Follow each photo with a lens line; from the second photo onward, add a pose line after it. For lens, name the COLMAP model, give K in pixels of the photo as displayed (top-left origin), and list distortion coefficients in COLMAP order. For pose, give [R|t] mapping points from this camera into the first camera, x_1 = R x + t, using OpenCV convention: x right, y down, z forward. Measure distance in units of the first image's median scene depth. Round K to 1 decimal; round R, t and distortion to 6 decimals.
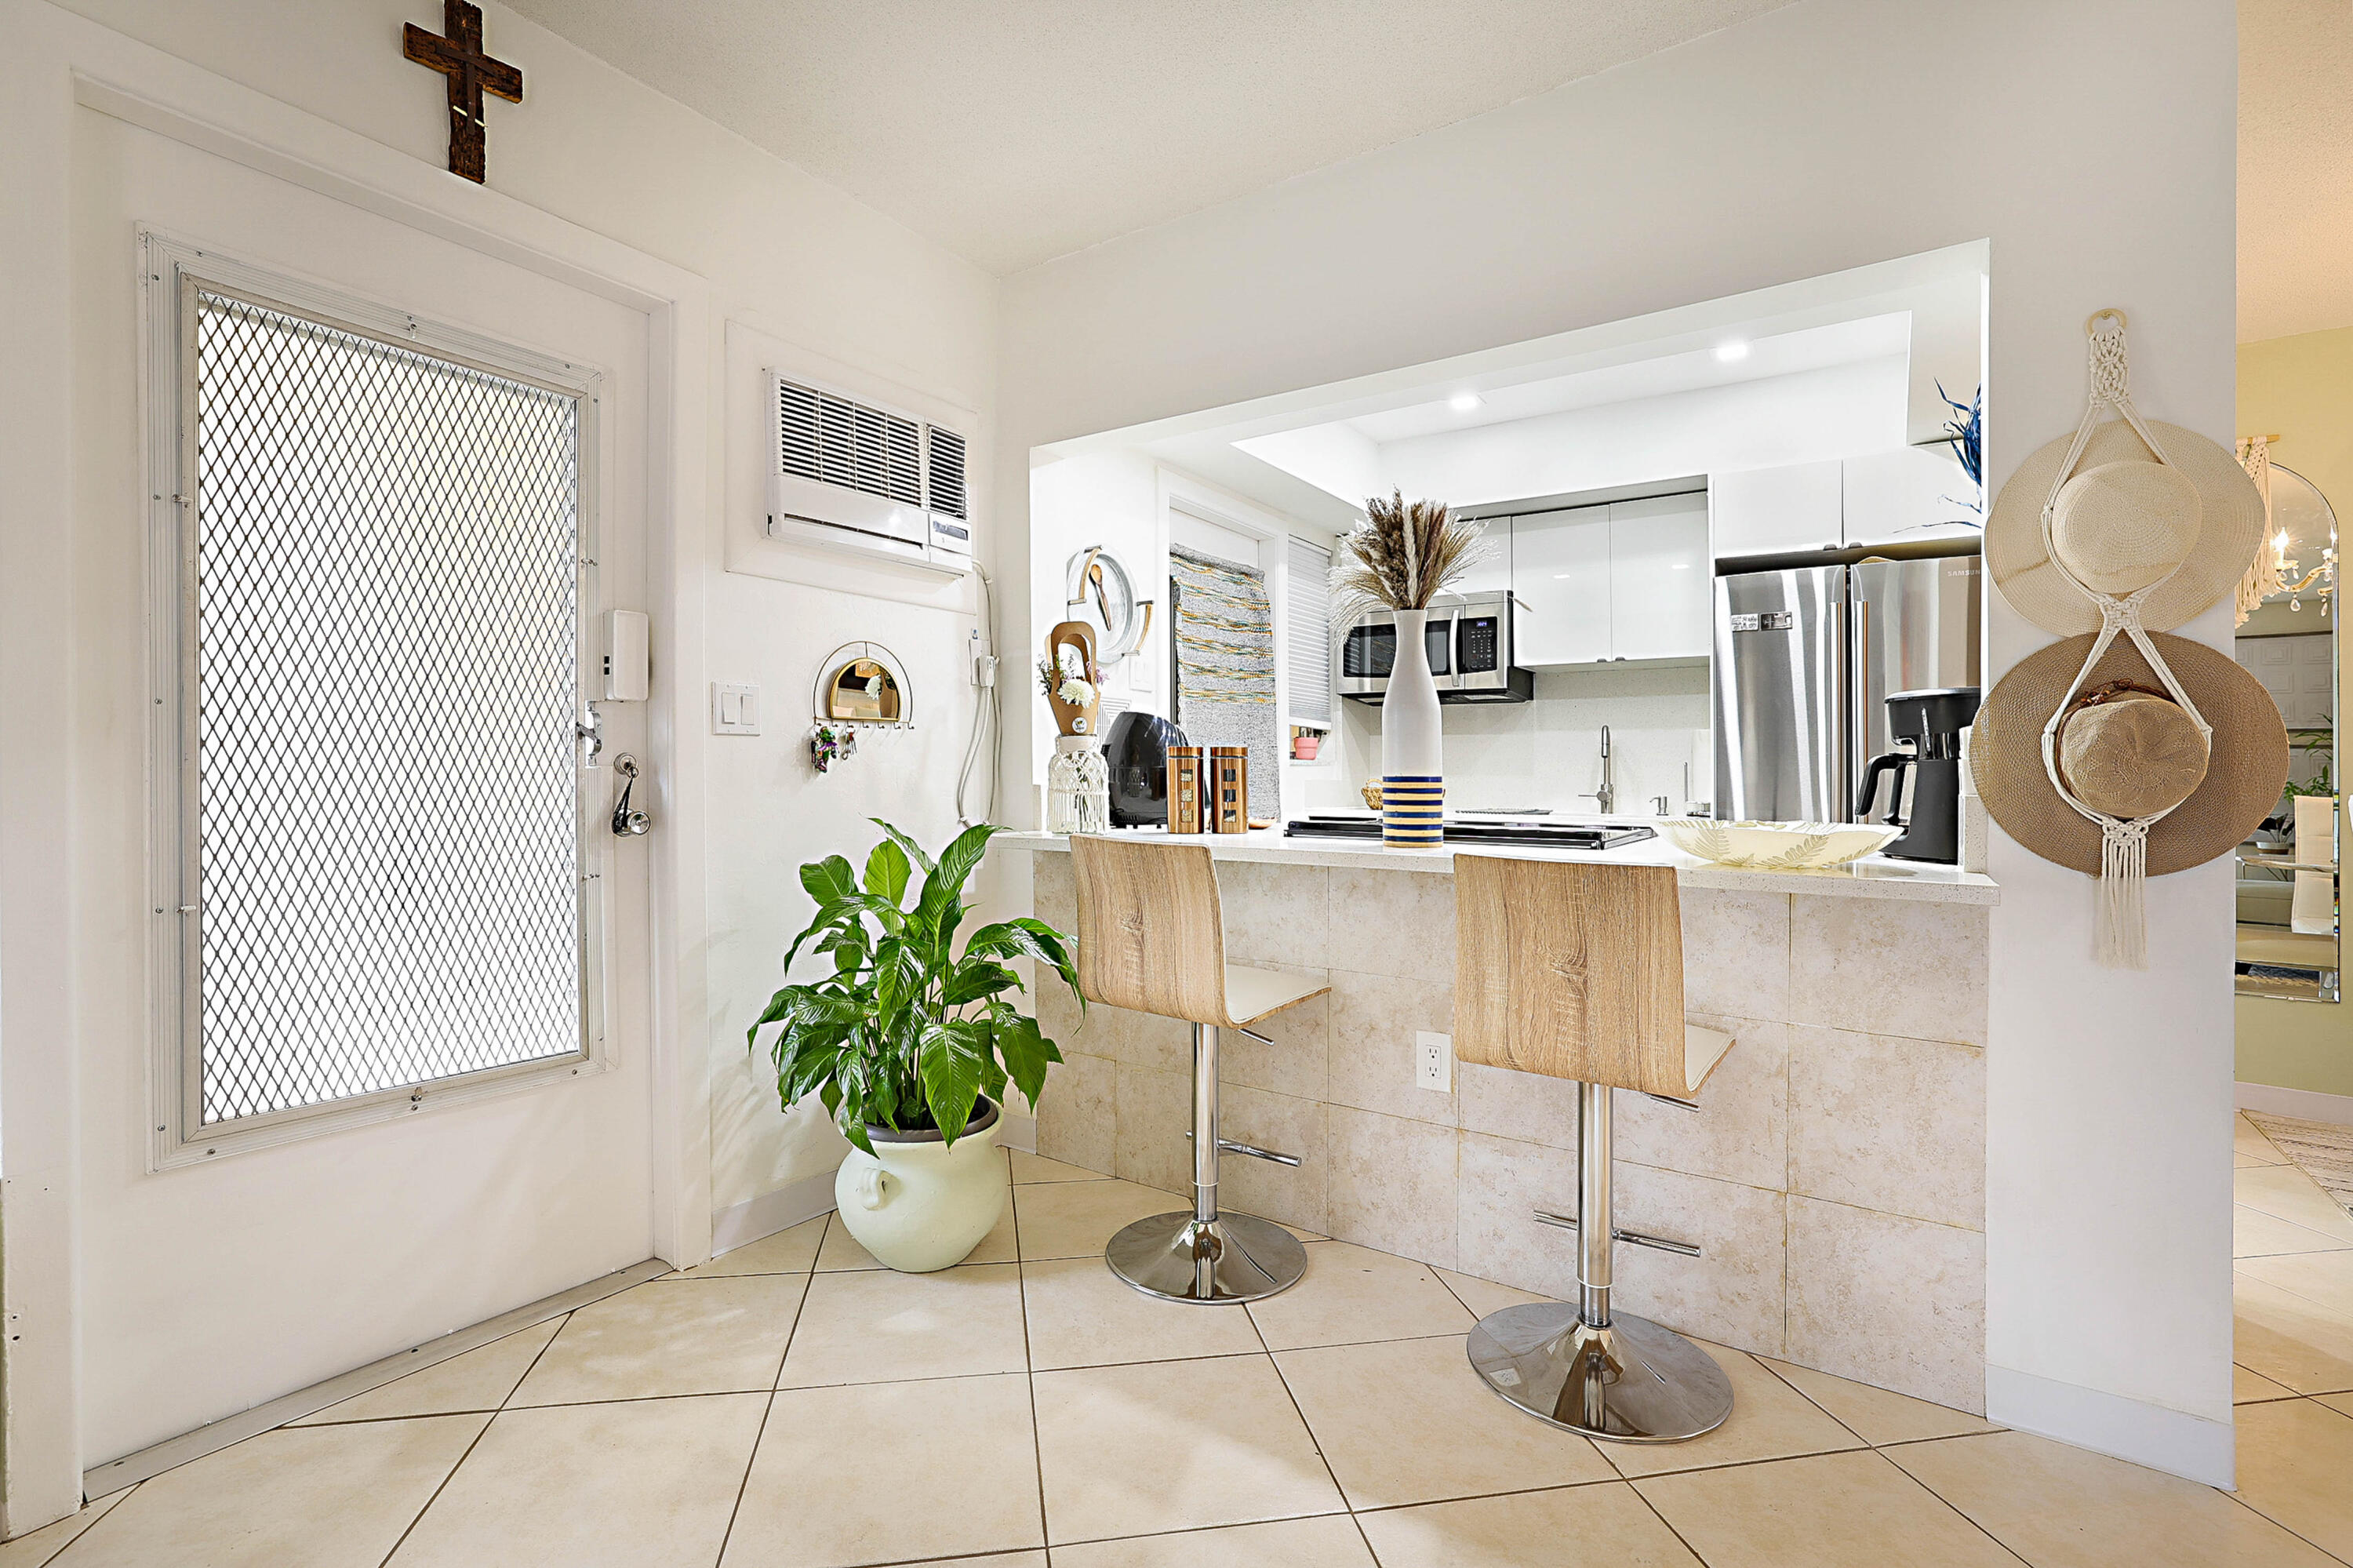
lens RADIAL K [[1024.8, 0, 1188.5], [0, 1024.8, 774.1], [0, 0, 1]] dist [-0.028010, -0.000437]
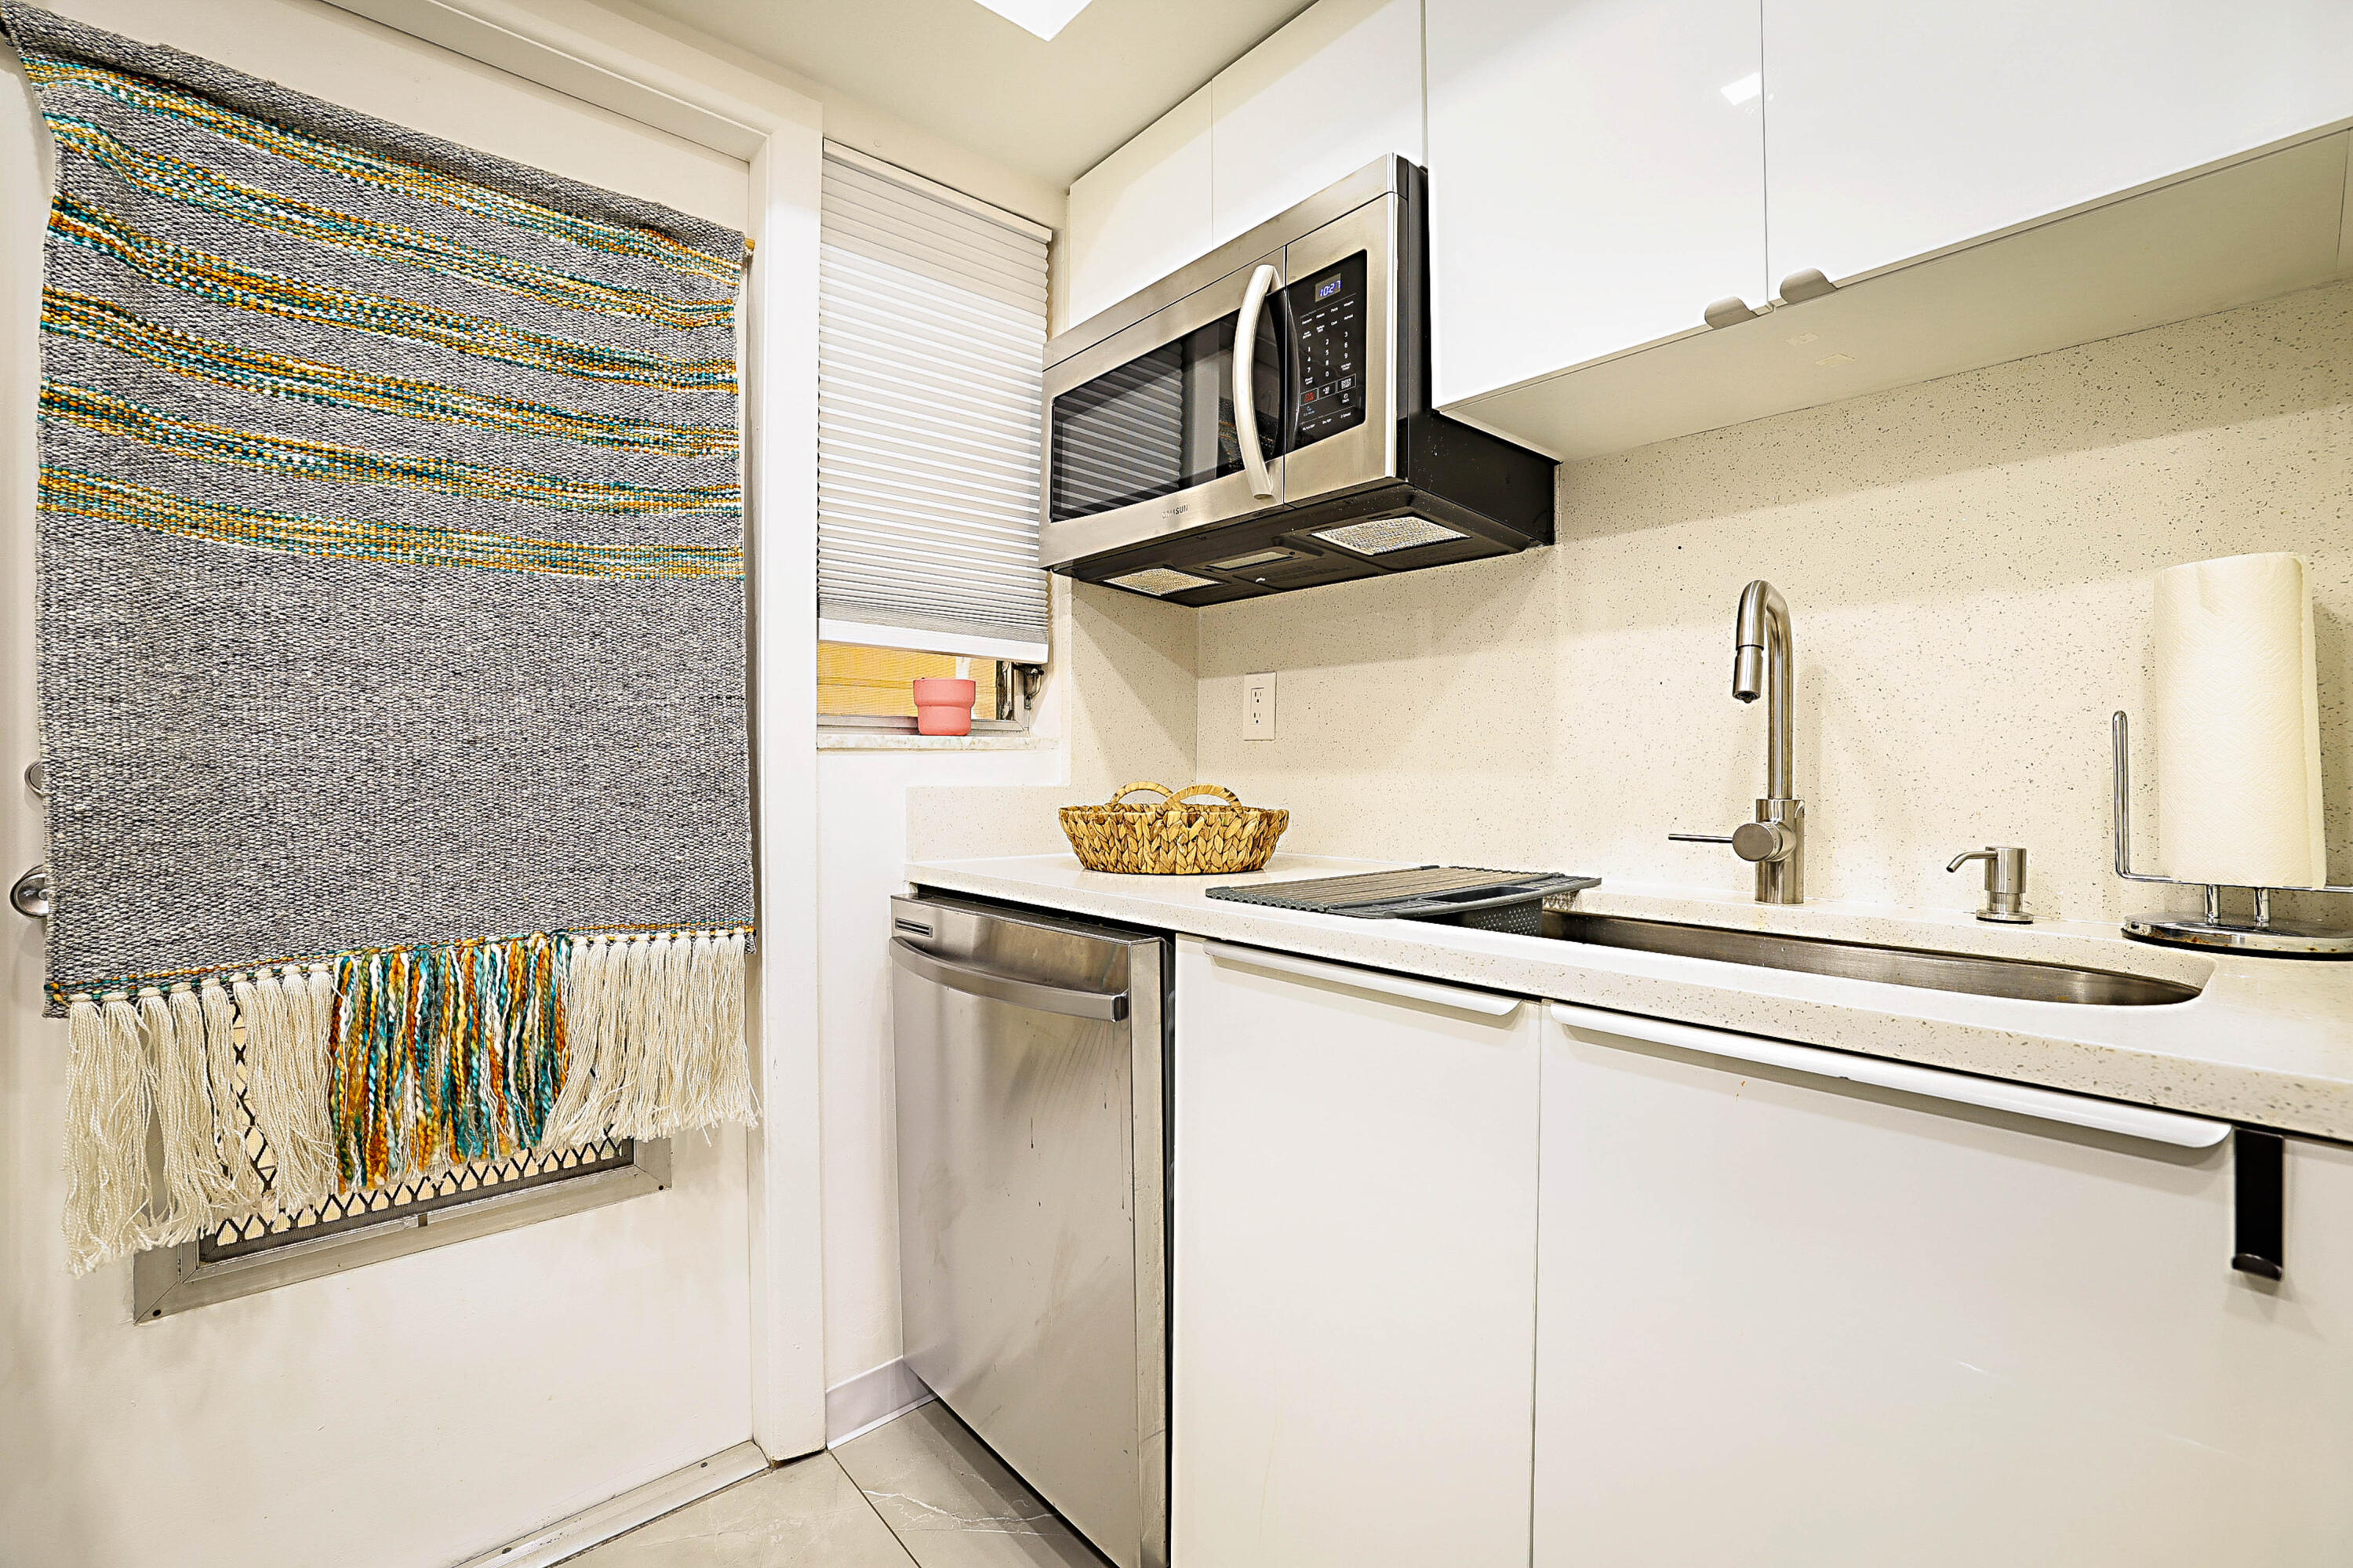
lens RADIAL K [[1019.4, 0, 1176.1], [0, 1019.4, 773.2], [0, 0, 1]] dist [-0.043532, 0.015379]
pose [[0.970064, -0.010058, -0.242643, 0.318849], [0.010606, 0.999943, 0.000949, 0.000031], [0.242619, -0.003494, 0.970115, 0.695579]]
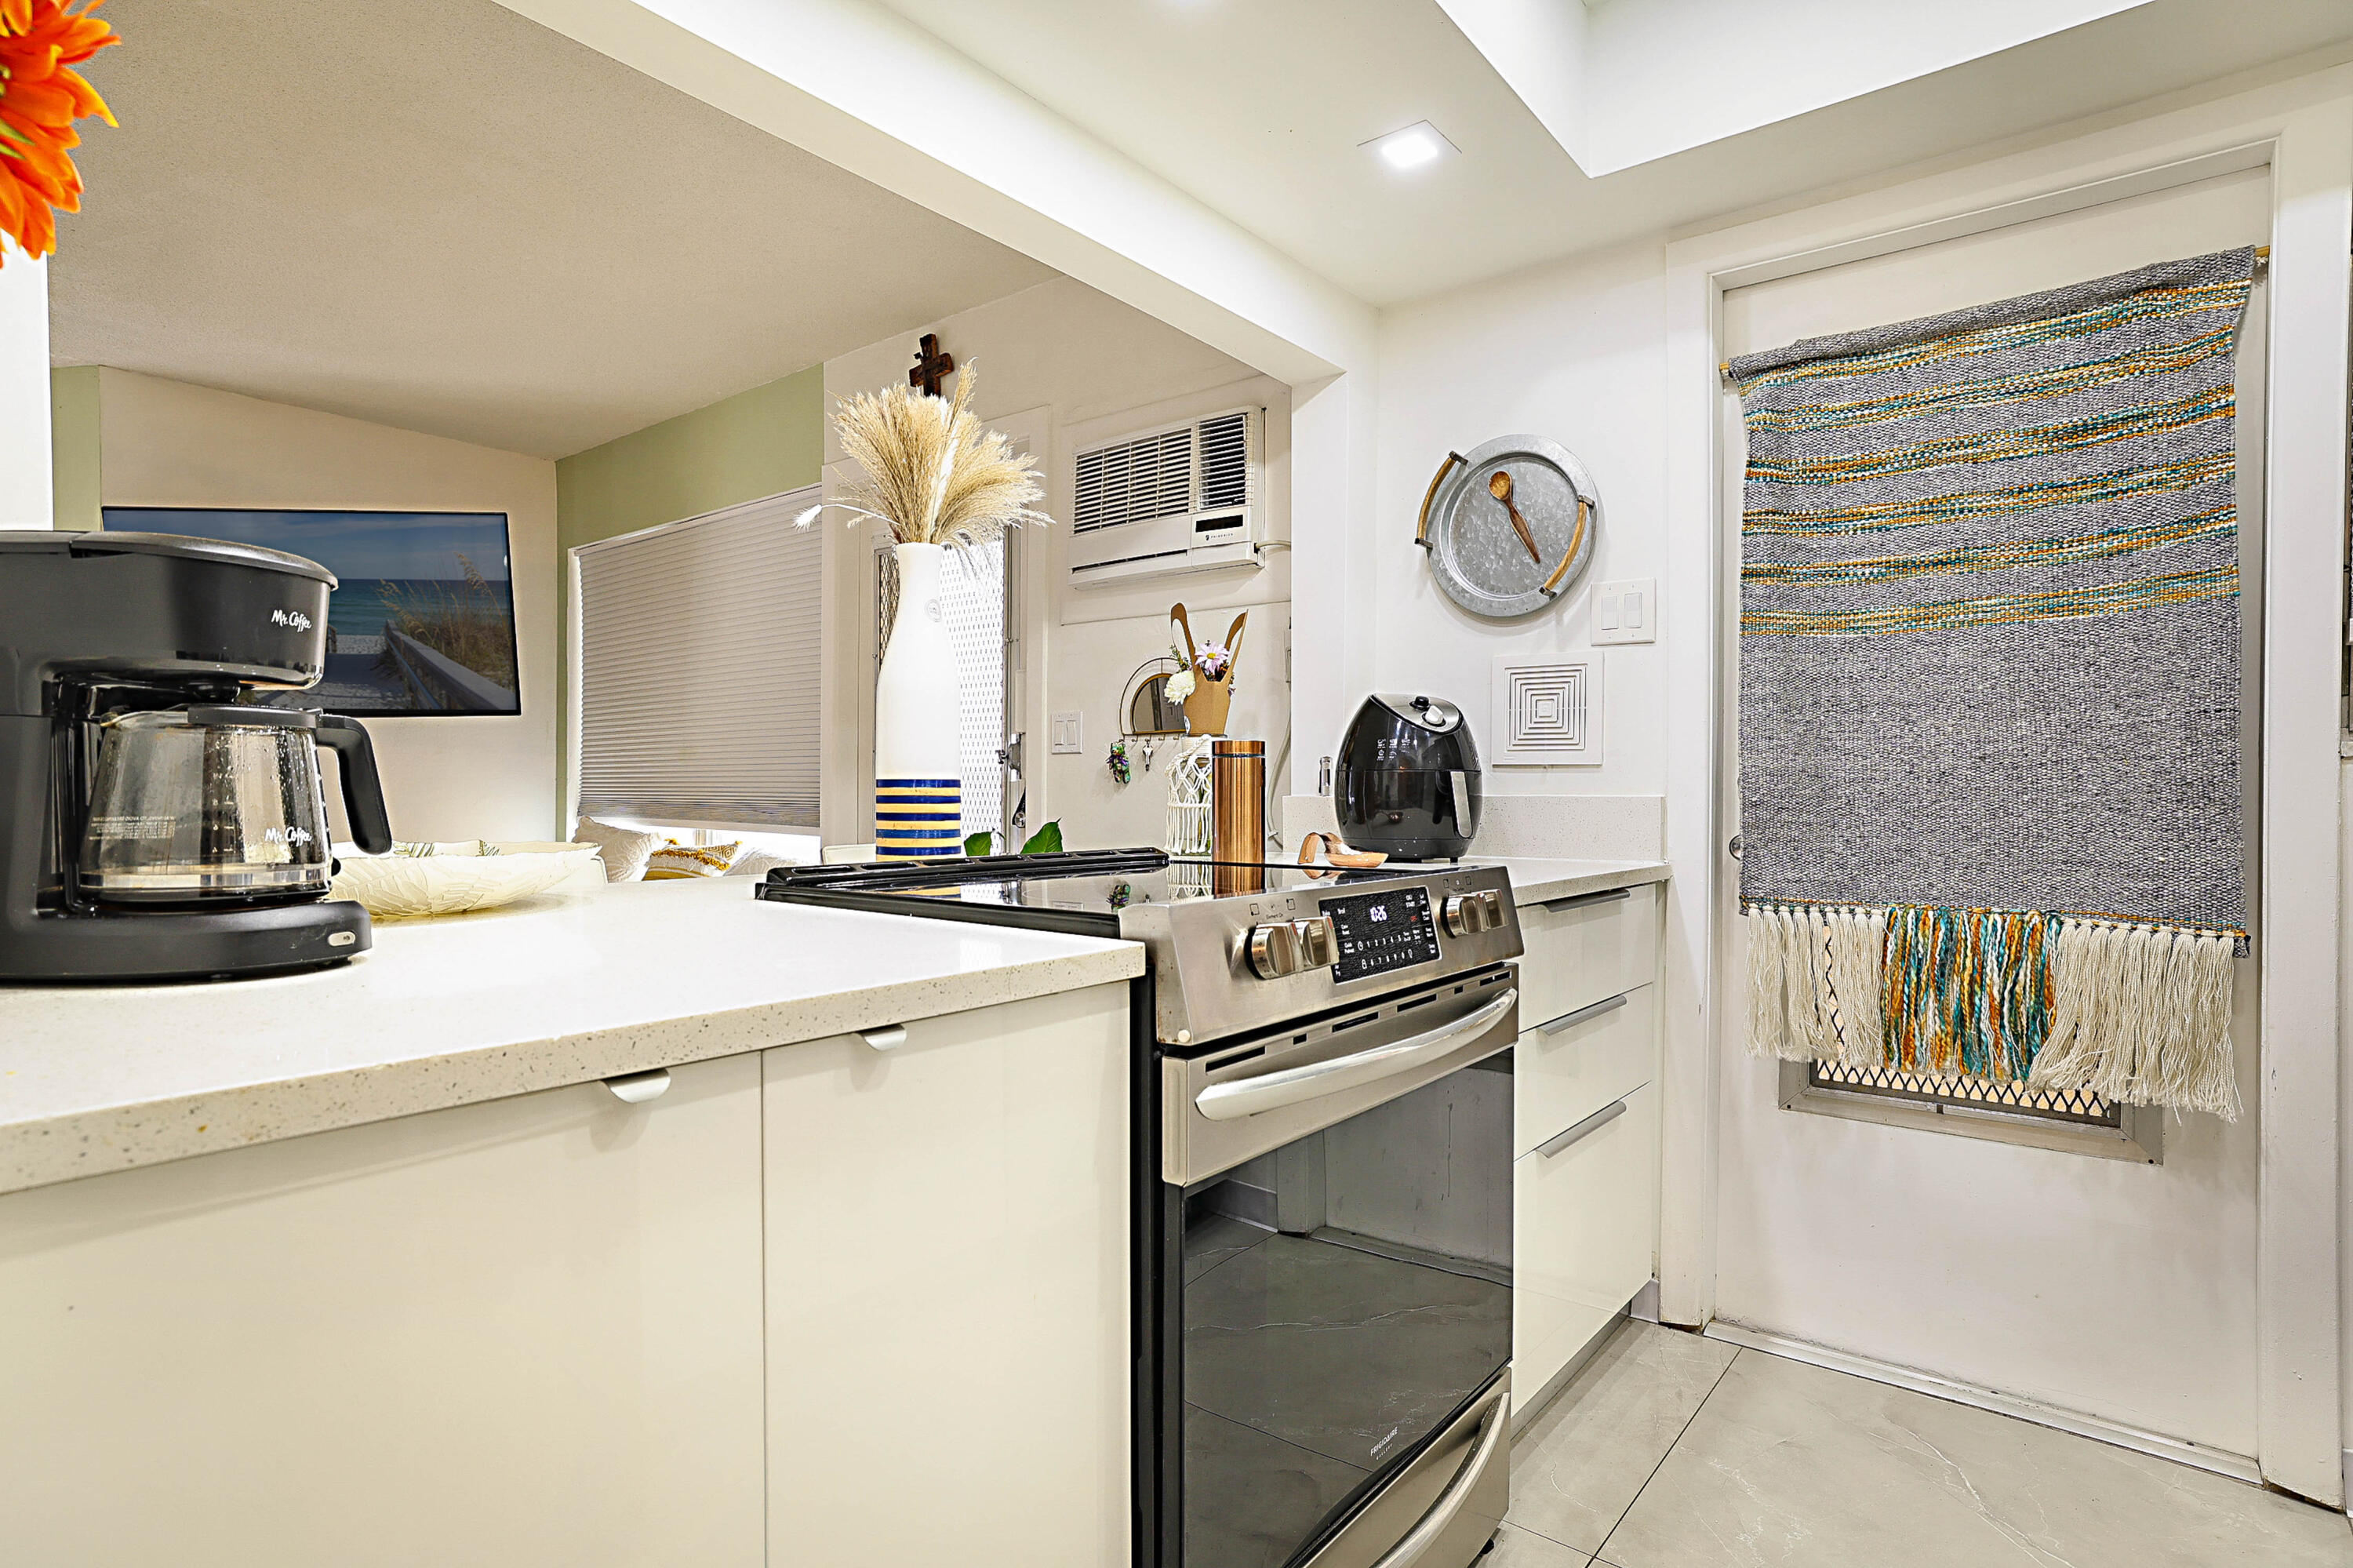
lens RADIAL K [[1202.9, 0, 1176.5], [0, 1202.9, 784.0], [0, 0, 1]] dist [-0.064715, 0.036864]
pose [[-0.061168, -0.012803, -0.998045, 0.532188], [-0.007797, 0.999893, -0.012349, 0.007521], [0.998097, 0.007027, -0.061261, 0.644982]]
